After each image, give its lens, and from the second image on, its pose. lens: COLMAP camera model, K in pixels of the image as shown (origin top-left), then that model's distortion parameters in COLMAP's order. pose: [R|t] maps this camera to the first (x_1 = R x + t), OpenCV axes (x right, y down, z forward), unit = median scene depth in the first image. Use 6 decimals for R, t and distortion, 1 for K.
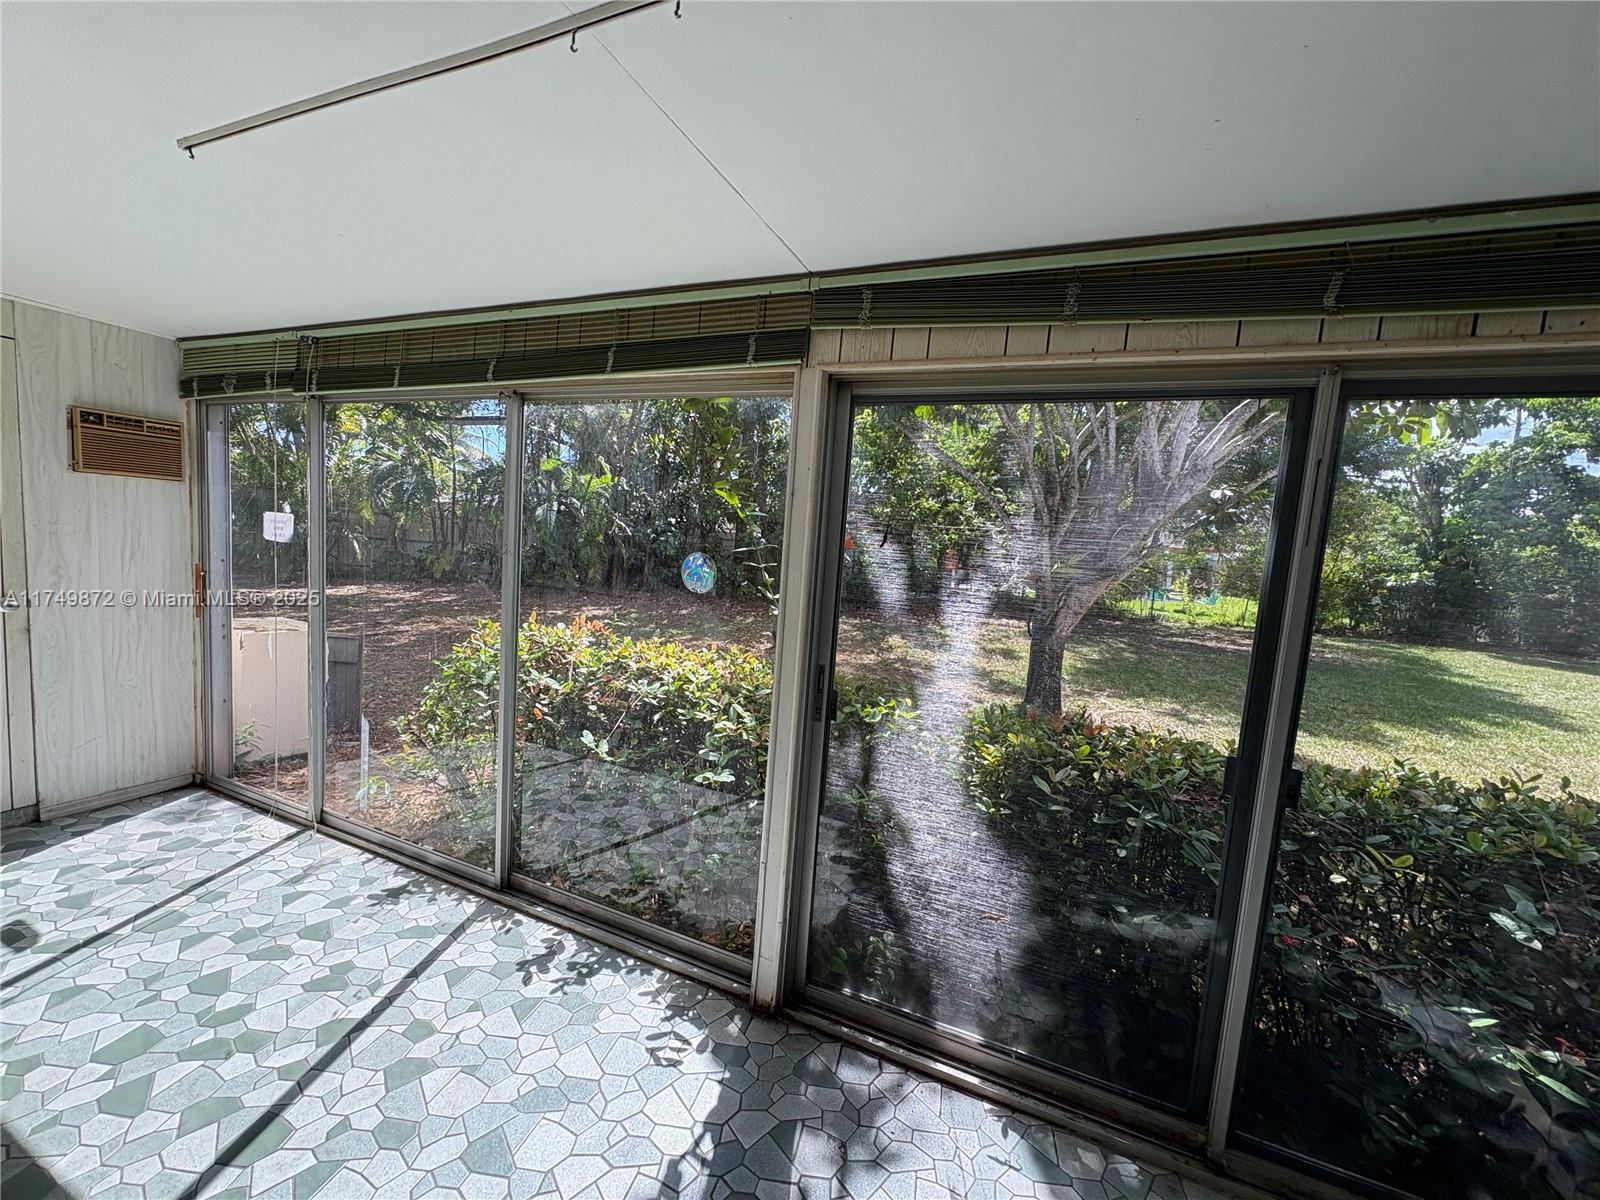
lens RADIAL K [[637.1, 0, 800.0], [0, 637.1, 600.0], [0, 0, 1]] dist [0.000732, 0.000379]
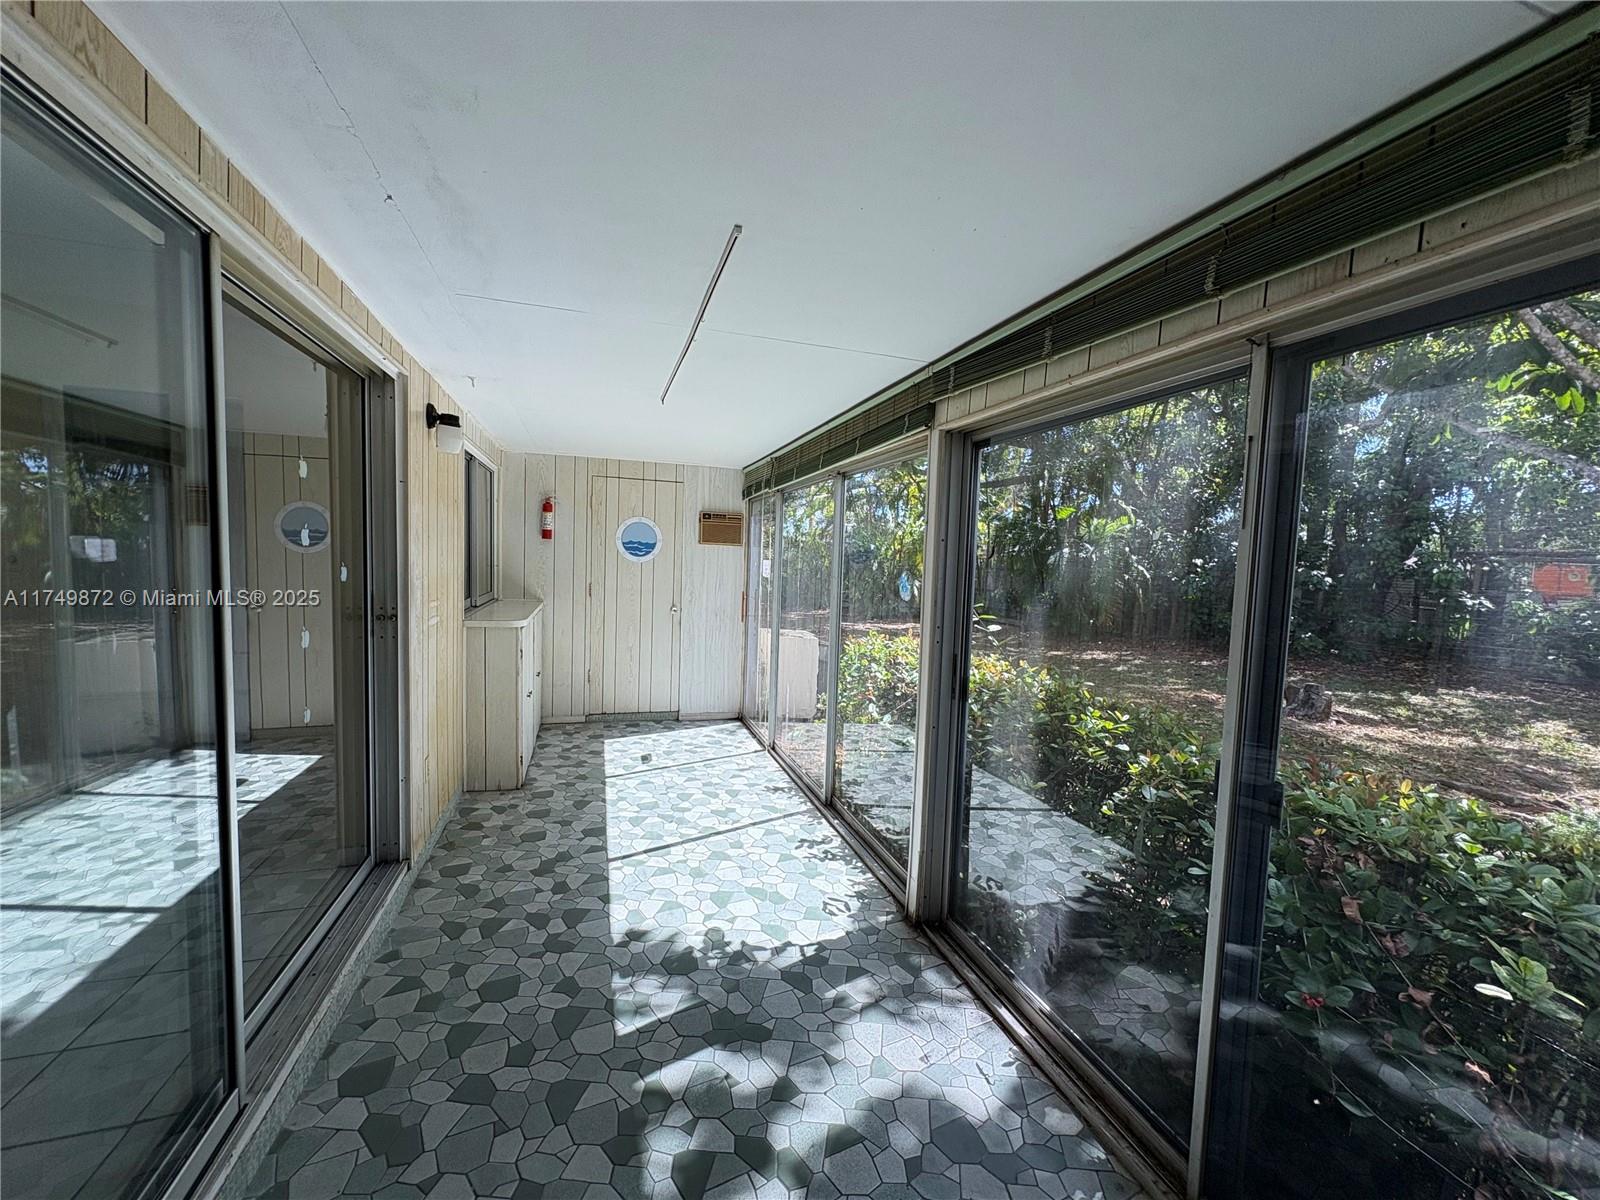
lens RADIAL K [[637.1, 0, 800.0], [0, 637.1, 600.0], [0, 0, 1]] dist [0.000732, 0.000379]
pose [[0.660498, 0.000850, -0.750828, 0.704100], [-0.060247, 0.996835, -0.051871, 0.071315], [0.748407, 0.079496, 0.658458, -0.064852]]
